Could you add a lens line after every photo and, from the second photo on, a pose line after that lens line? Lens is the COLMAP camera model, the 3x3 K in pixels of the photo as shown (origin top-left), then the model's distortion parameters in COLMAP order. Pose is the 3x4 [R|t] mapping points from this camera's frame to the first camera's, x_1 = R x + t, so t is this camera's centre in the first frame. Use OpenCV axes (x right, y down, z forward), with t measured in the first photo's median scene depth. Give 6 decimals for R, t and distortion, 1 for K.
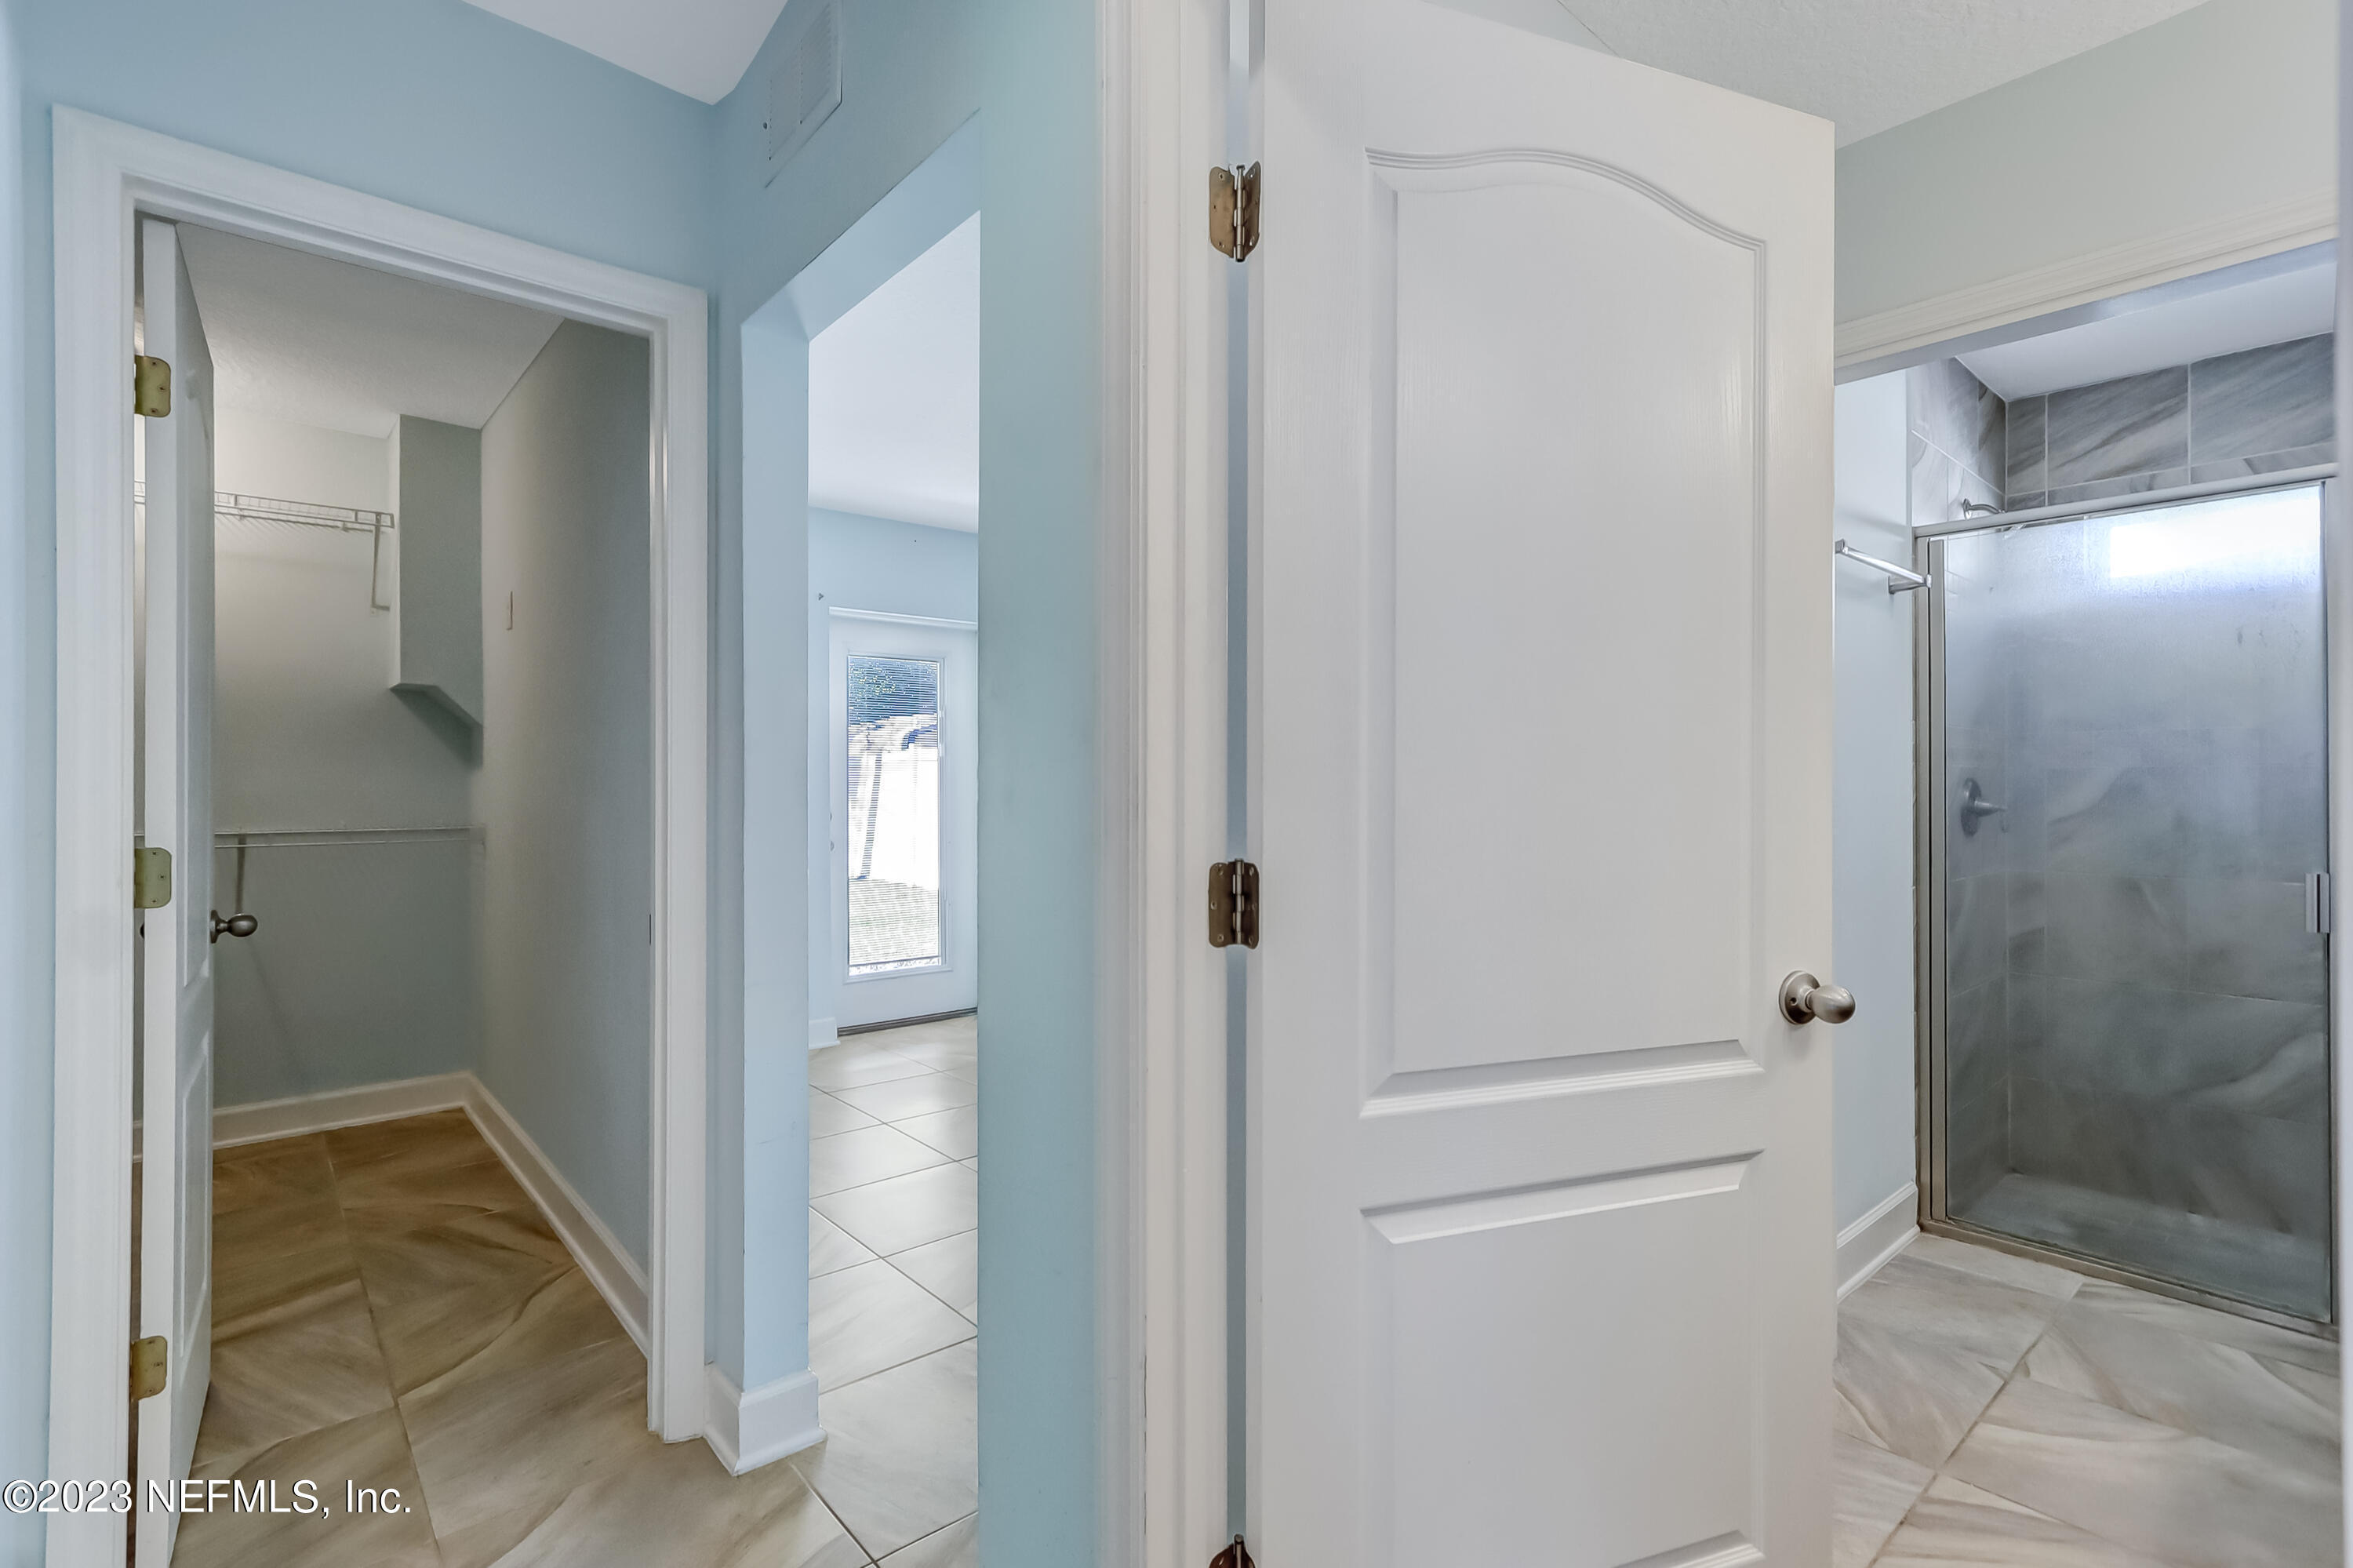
lens RADIAL K [[1098.9, 0, 1167.0], [0, 1098.9, 786.5], [0, 0, 1]] dist [0.000005, 0.003509]
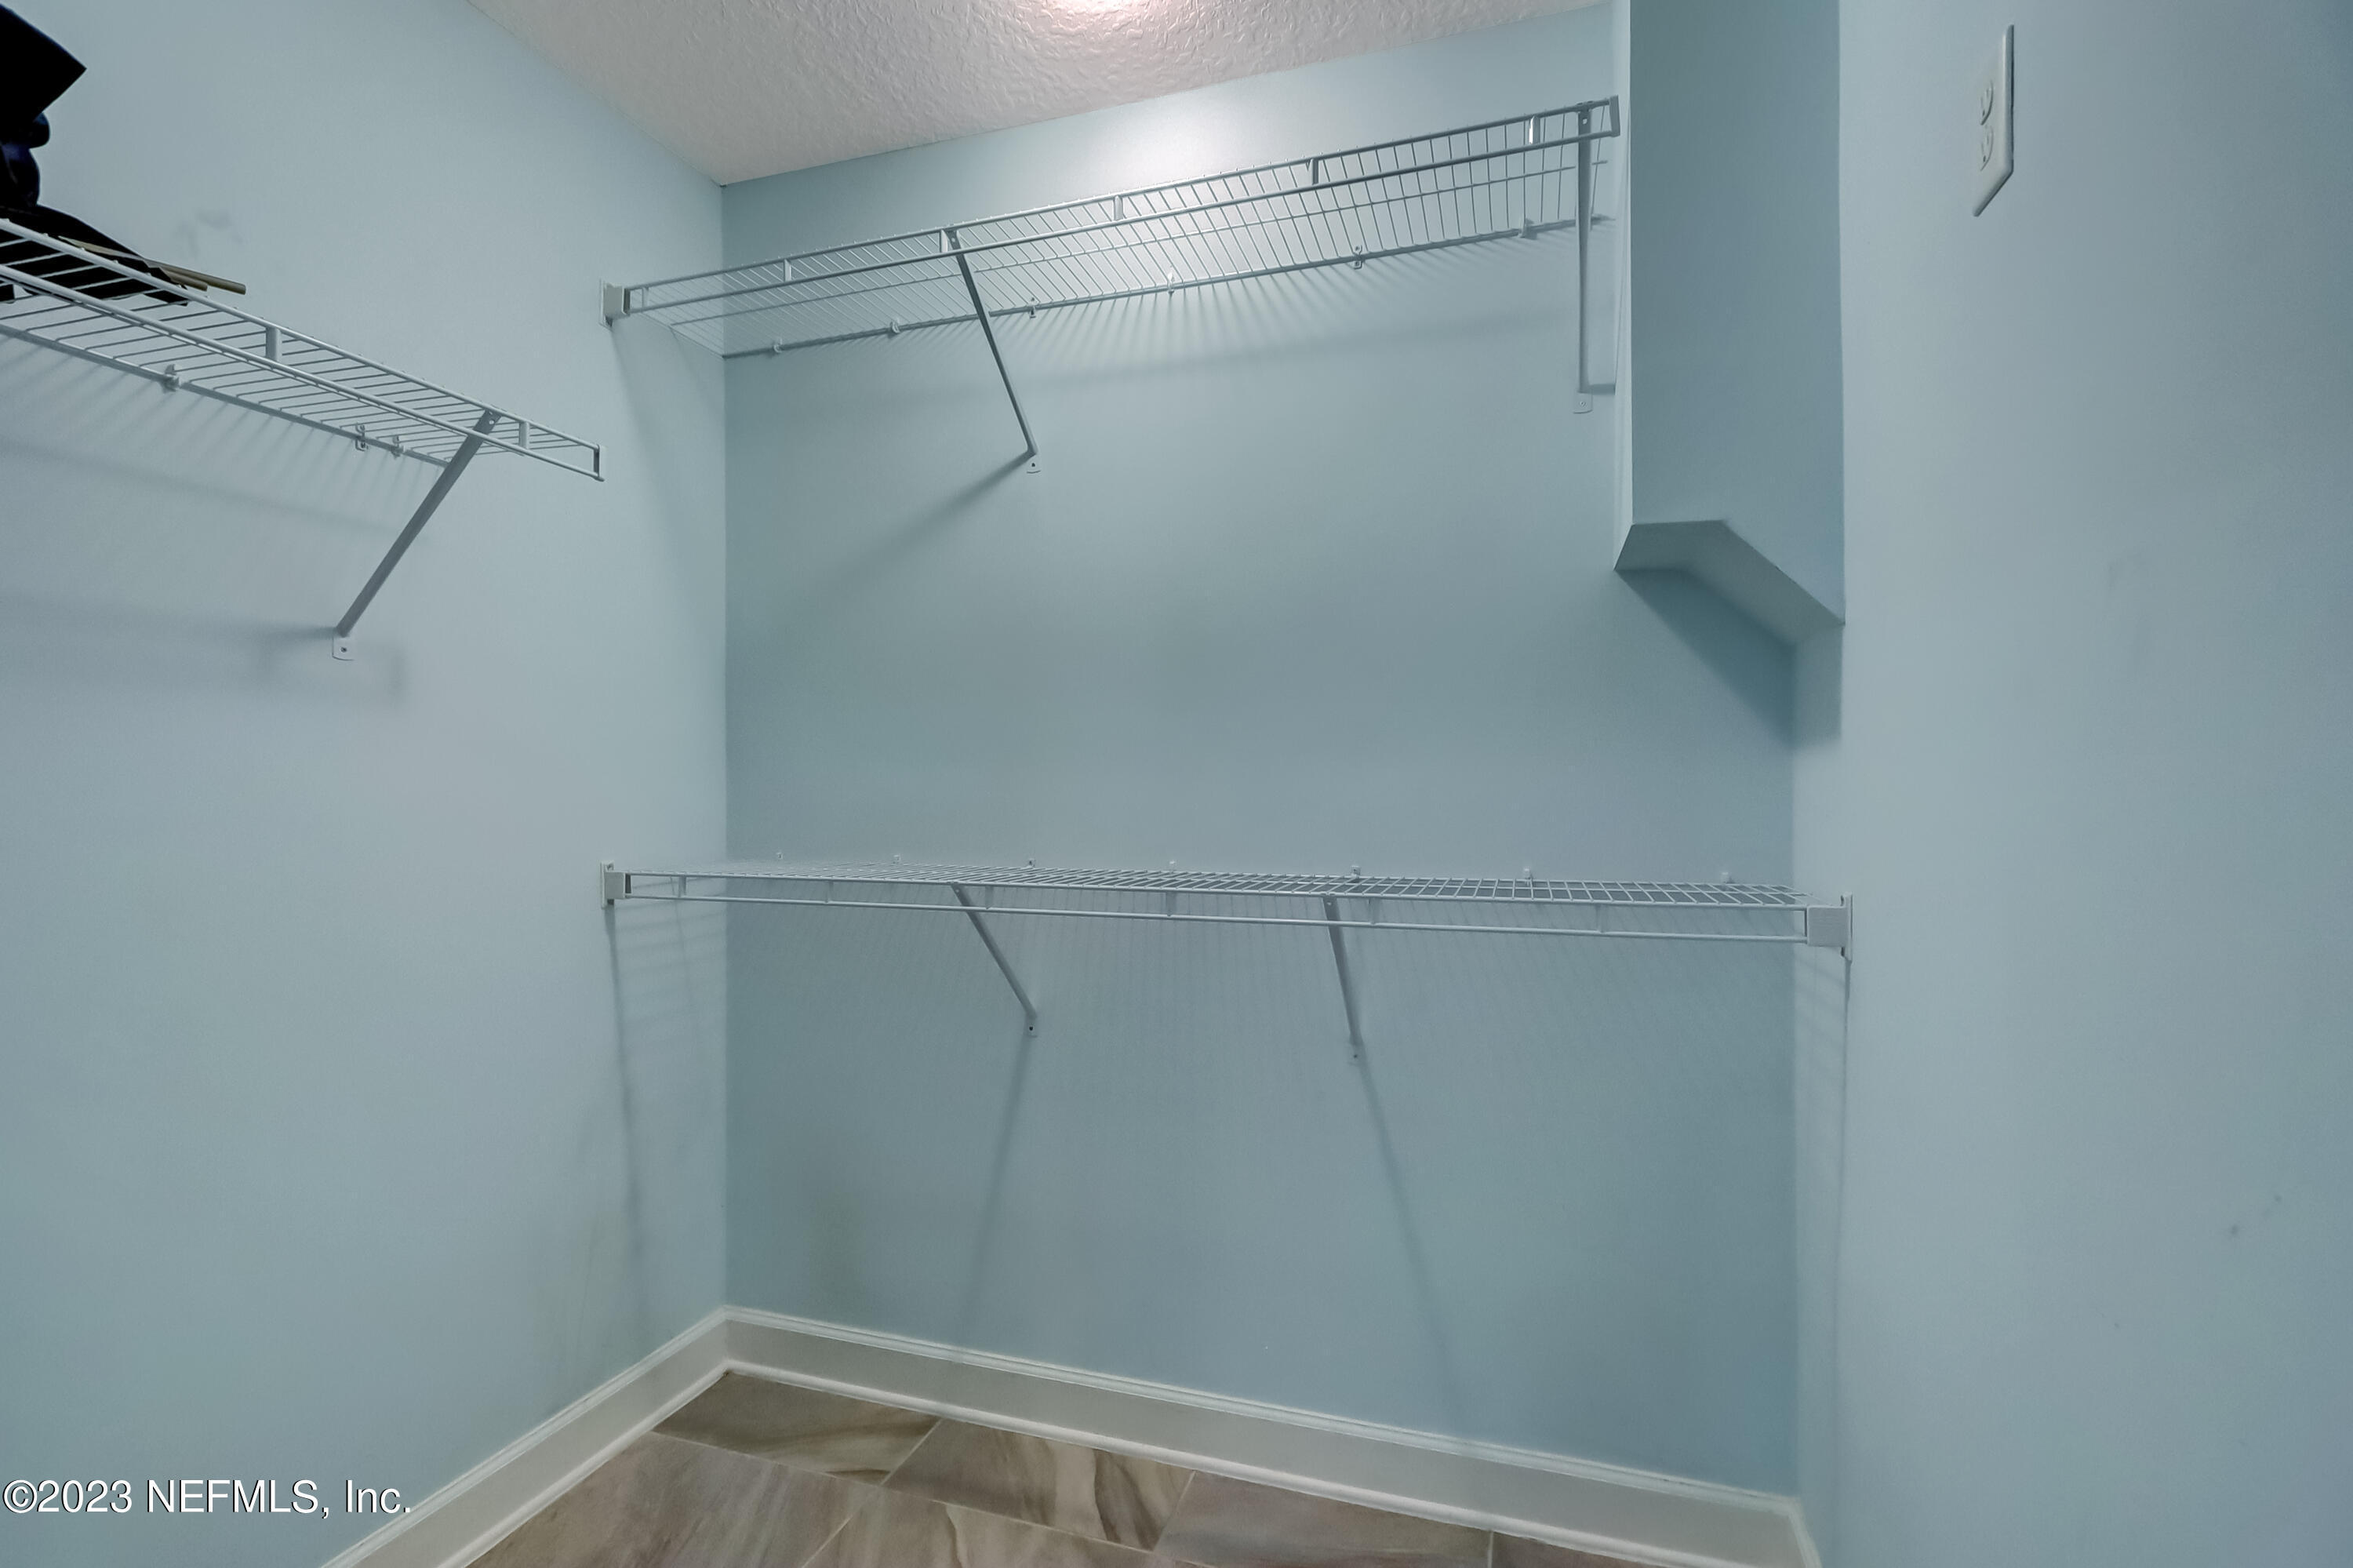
lens RADIAL K [[1098.9, 0, 1167.0], [0, 1098.9, 786.5], [0, 0, 1]] dist [0.000005, 0.003509]
pose [[0.522127, -0.006921, -0.852840, -0.453530], [0.000212, 0.999968, -0.007986, 0.001247], [0.852868, 0.003989, 0.522111, 0.658129]]
